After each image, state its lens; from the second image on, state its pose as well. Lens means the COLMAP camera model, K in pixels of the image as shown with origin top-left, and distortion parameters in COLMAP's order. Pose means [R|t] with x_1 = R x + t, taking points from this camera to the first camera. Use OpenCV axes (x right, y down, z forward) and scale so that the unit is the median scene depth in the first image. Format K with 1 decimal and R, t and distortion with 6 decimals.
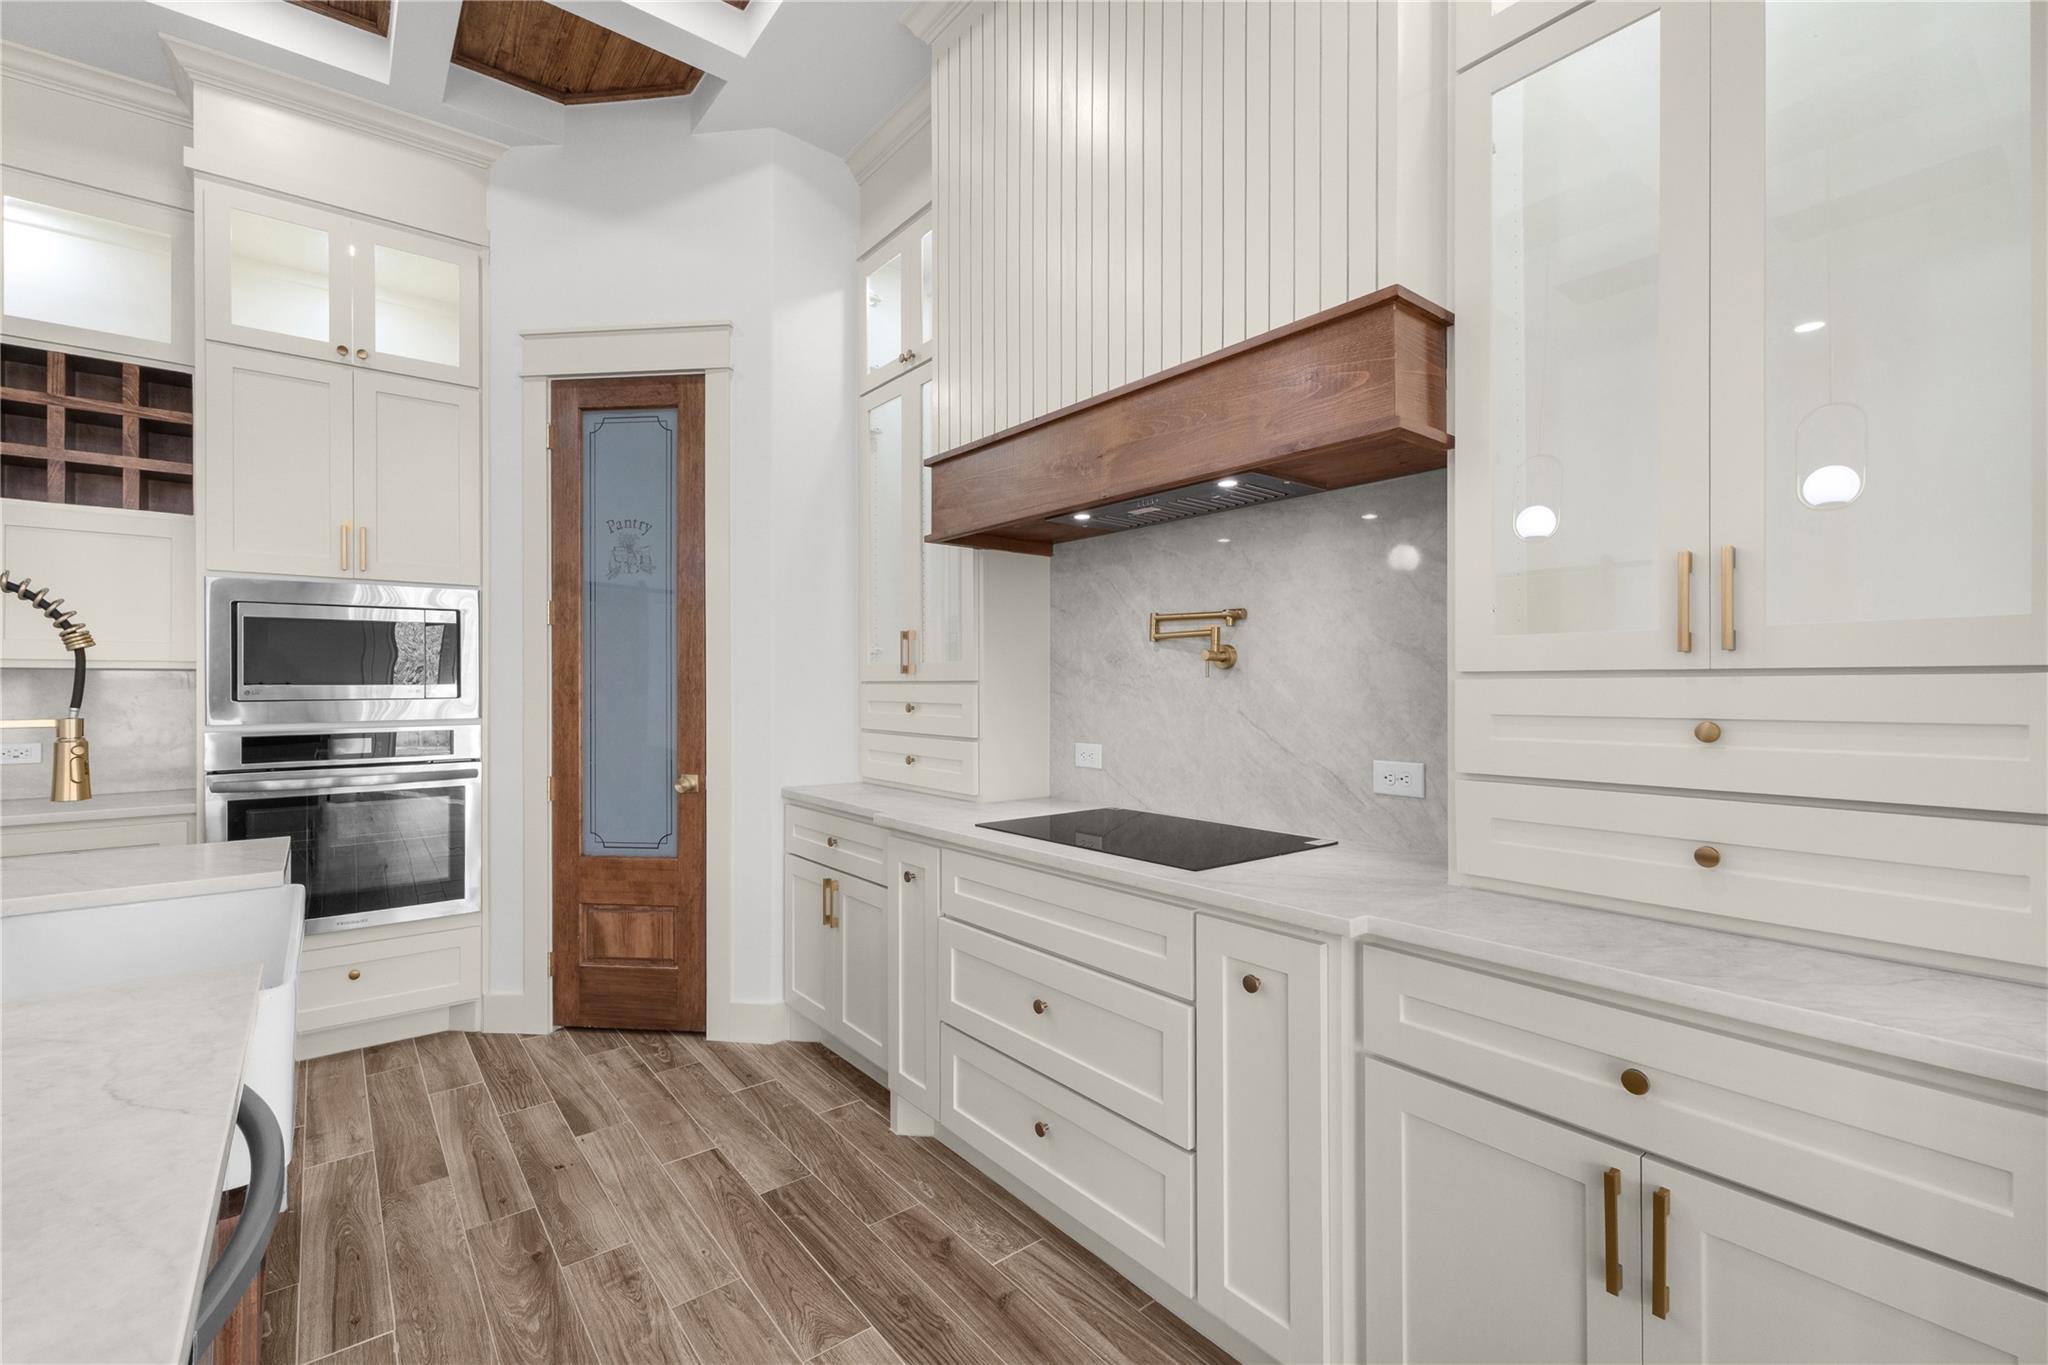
lens RADIAL K [[875.8, 0, 1024.0], [0, 875.8, 682.5], [0, 0, 1]] dist [0.003157, 0.000236]
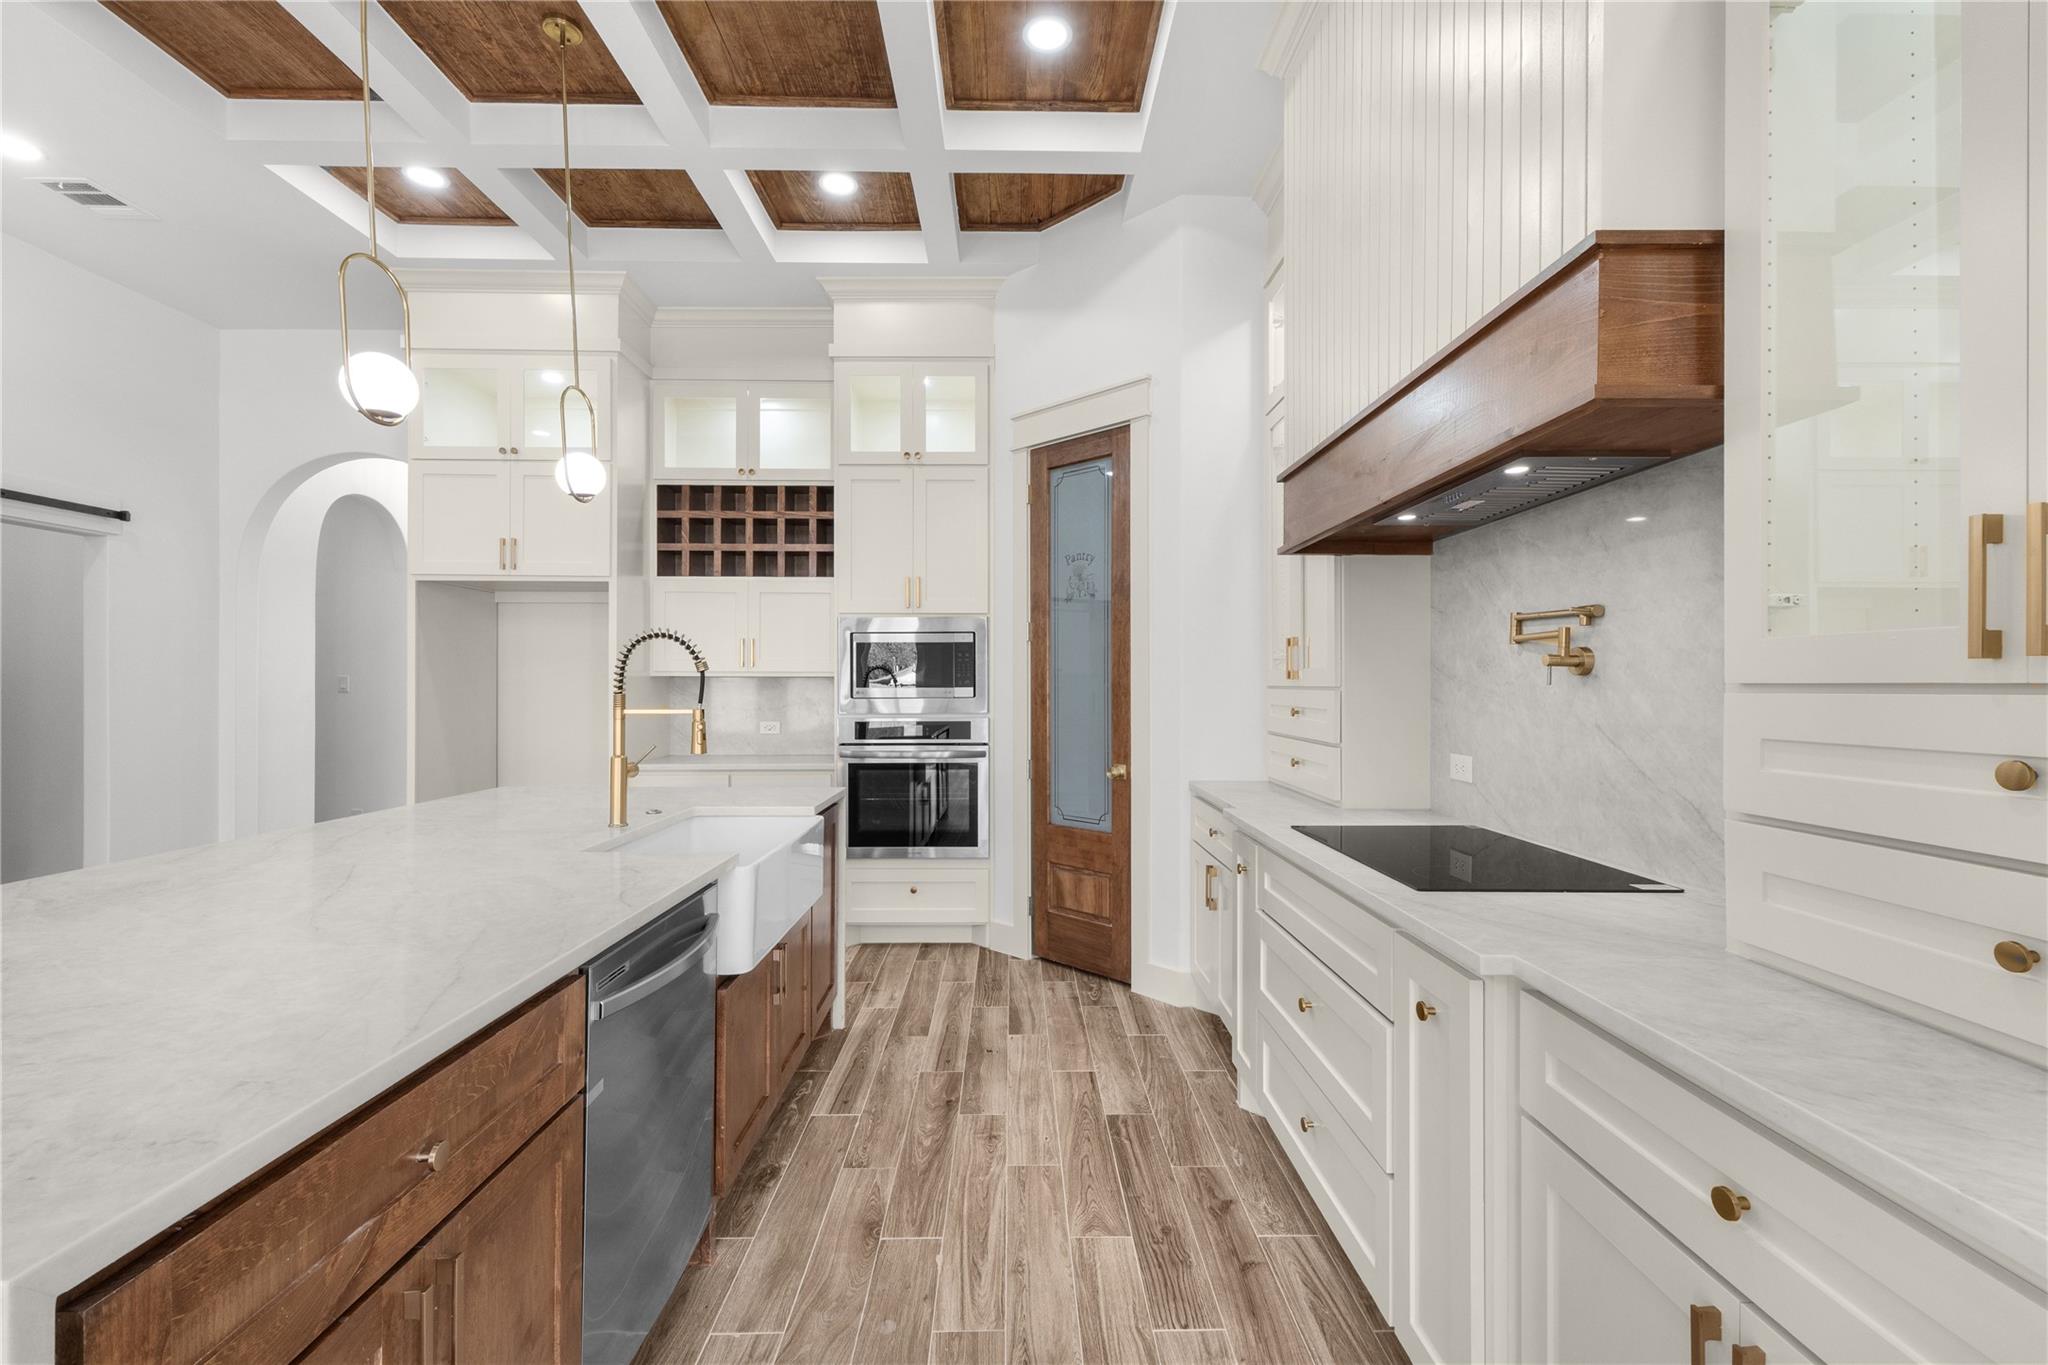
lens RADIAL K [[869.2, 0, 1024.0], [0, 869.2, 682.5], [0, 0, 1]] dist [-0.001466, 0.000200]
pose [[0.786706, 0.000950, -0.617327, 0.289055], [-0.000258, 0.999999, 0.001210, -0.008365], [0.617328, -0.000793, 0.786706, -0.005197]]
